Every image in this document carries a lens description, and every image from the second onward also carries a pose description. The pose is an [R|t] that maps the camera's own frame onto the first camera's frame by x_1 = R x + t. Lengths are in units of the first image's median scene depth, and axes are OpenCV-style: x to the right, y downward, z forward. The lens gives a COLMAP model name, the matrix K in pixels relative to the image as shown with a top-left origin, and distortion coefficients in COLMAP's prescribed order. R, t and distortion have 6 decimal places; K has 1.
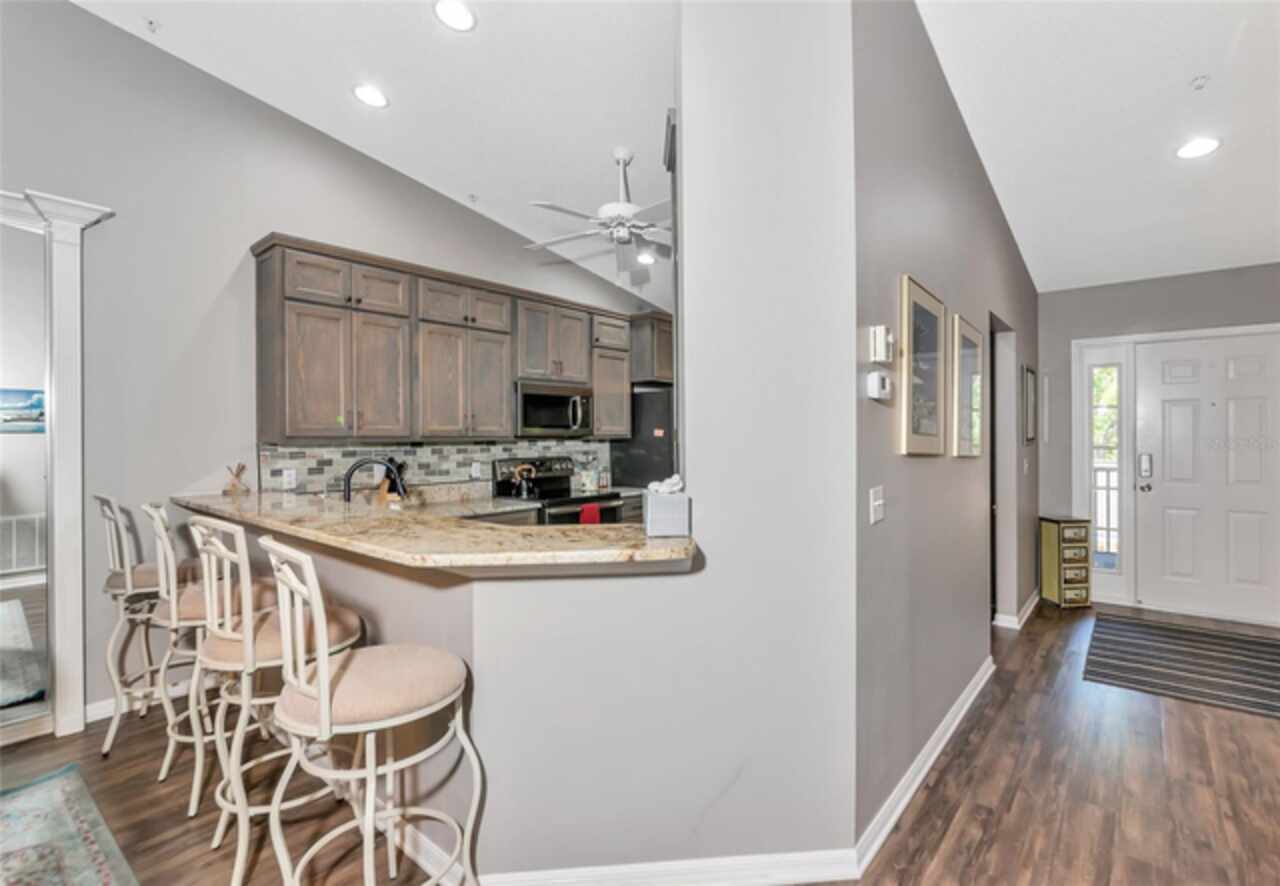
lens RADIAL K [[585.3, 0, 656.5], [0, 585.3, 423.6], [0, 0, 1]] dist [-0.000669, 0.000092]
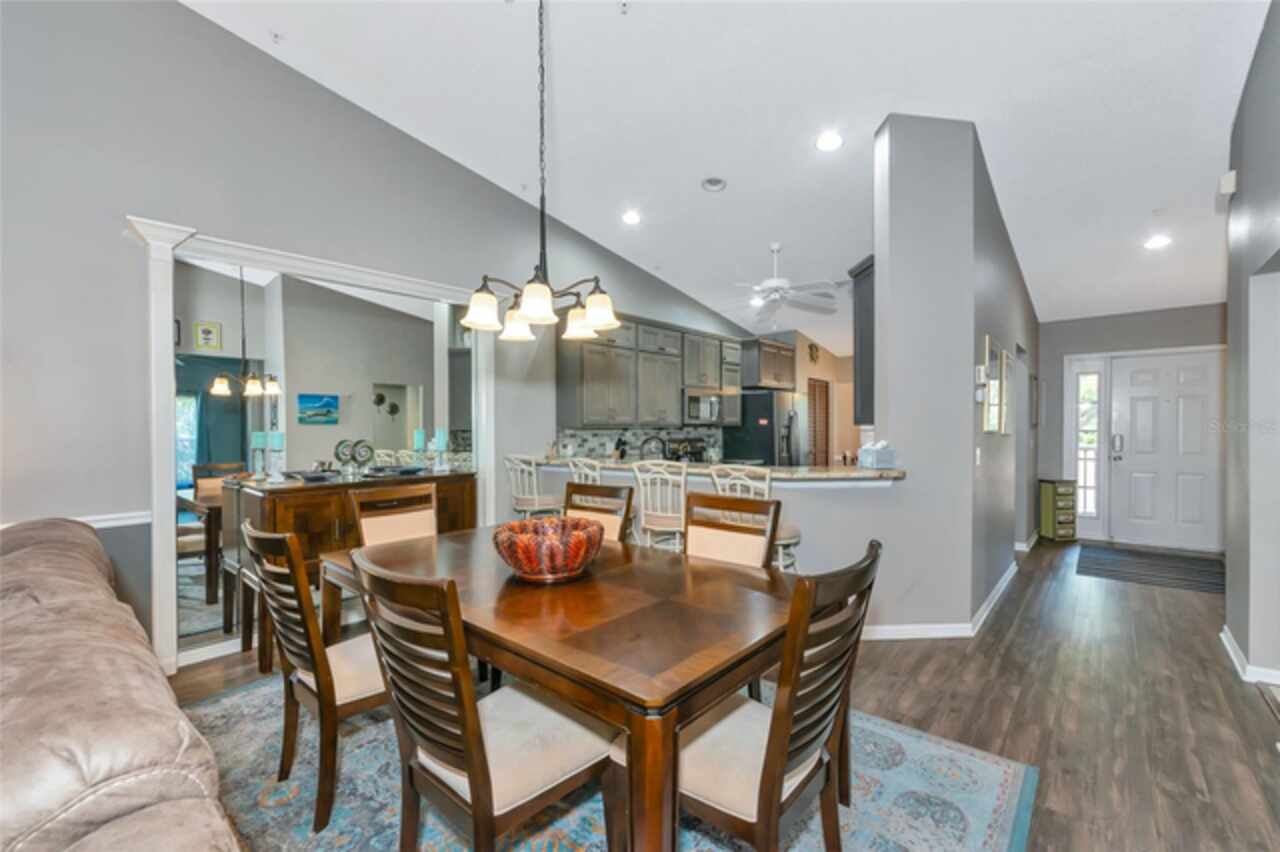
lens RADIAL K [[505.8, 0, 638.2], [0, 505.8, 425.9], [0, 0, 1]] dist [0.000960, 0.000197]
pose [[0.998411, -0.003253, -0.056250, -0.284930], [0.004473, 0.999757, 0.021574, -0.002847], [0.056166, -0.021792, 0.998184, -0.323719]]
